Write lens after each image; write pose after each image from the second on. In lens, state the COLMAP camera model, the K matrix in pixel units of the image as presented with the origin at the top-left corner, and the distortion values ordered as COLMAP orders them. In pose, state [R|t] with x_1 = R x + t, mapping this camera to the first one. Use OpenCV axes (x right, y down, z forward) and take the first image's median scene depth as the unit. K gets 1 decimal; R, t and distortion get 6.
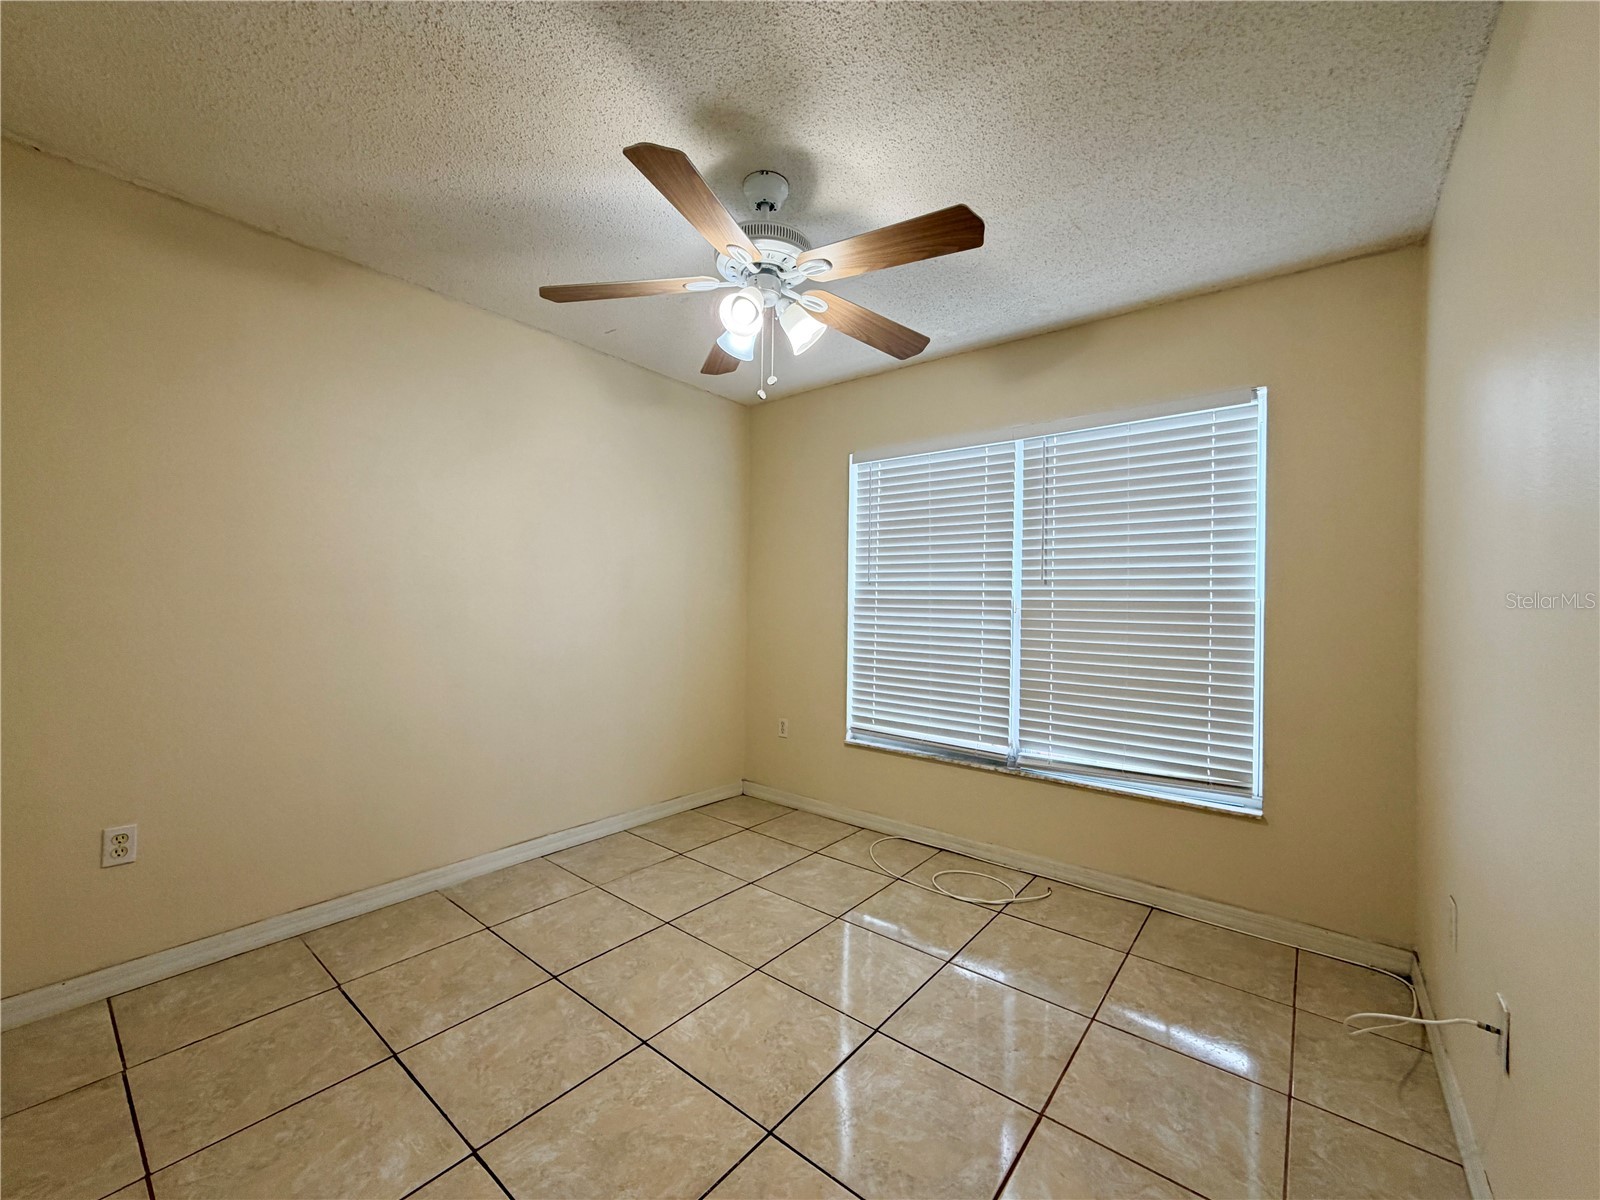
lens RADIAL K [[638.0, 0, 794.9], [0, 638.0, 599.3], [0, 0, 1]] dist [-0.000152, -0.000225]
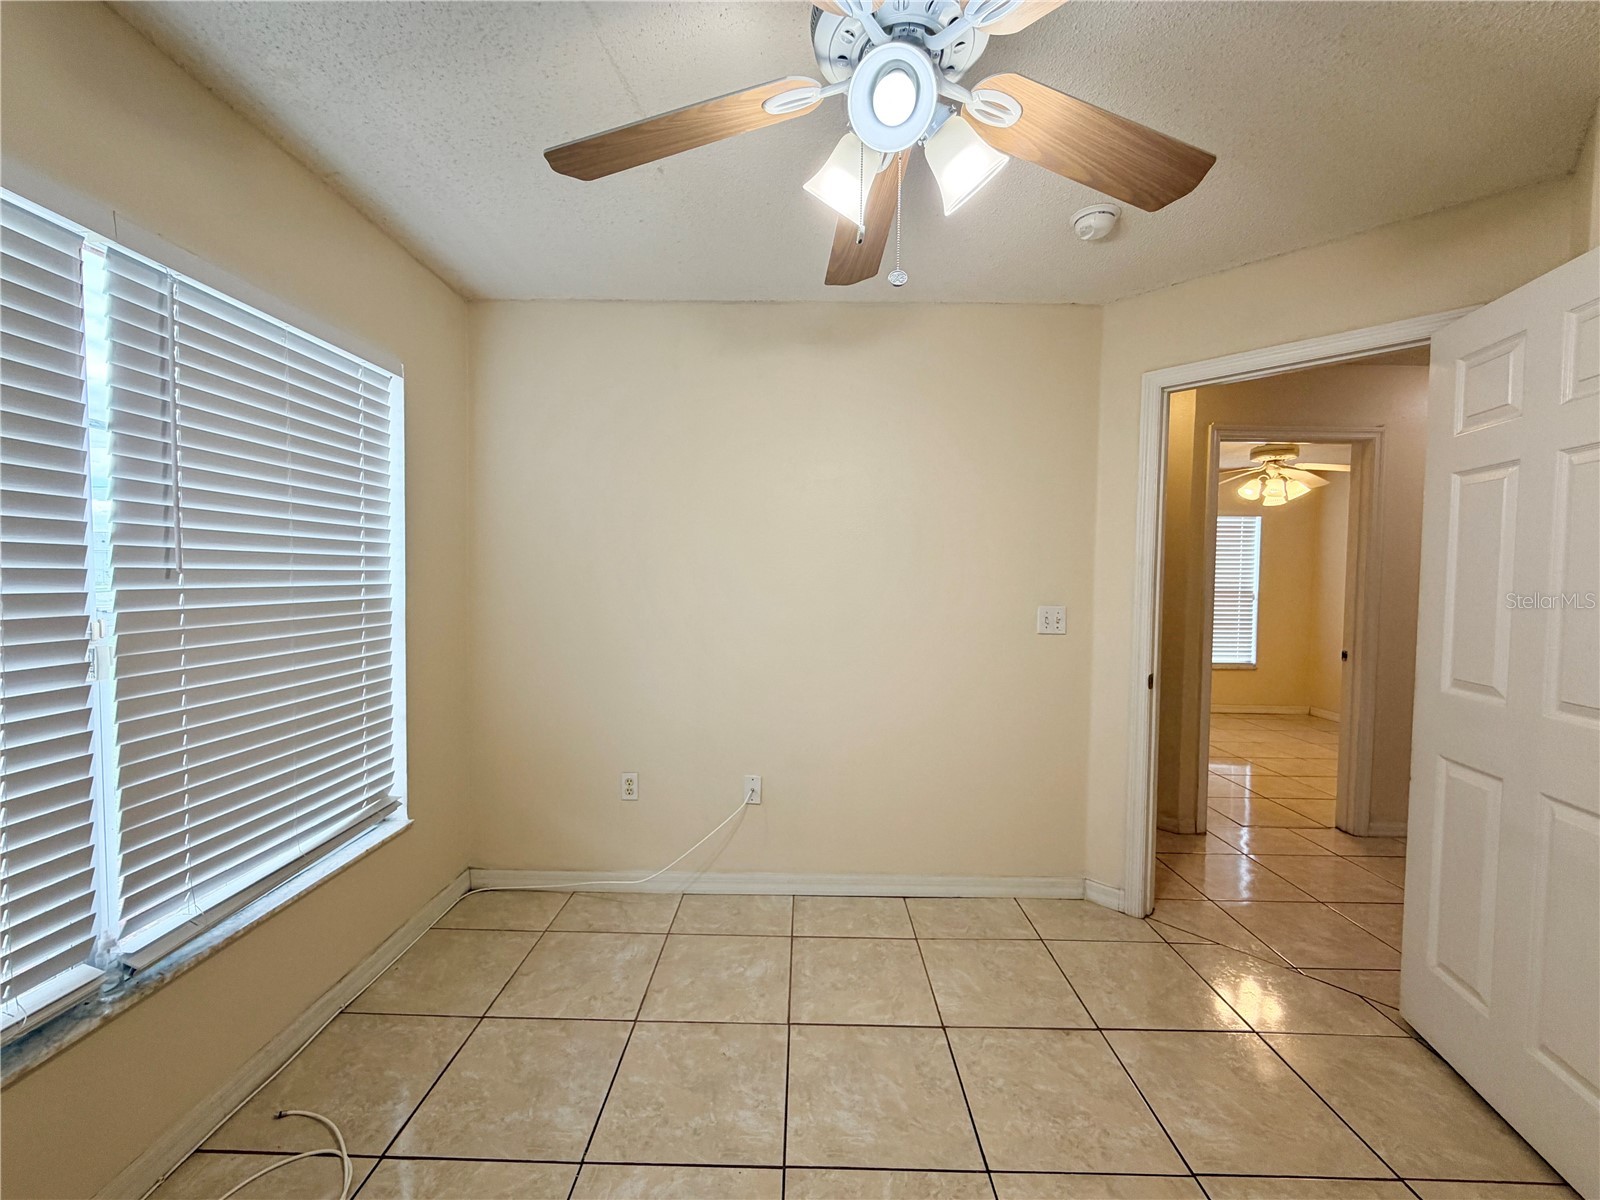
lens RADIAL K [[637.1, 0, 795.5], [0, 637.1, 599.1], [0, 0, 1]] dist [-0.001894, -0.000134]
pose [[-0.621872, -0.053080, 0.781318, -0.339805], [-0.024687, 0.998533, 0.048187, -0.050328], [-0.782730, 0.010678, -0.622270, 1.087309]]
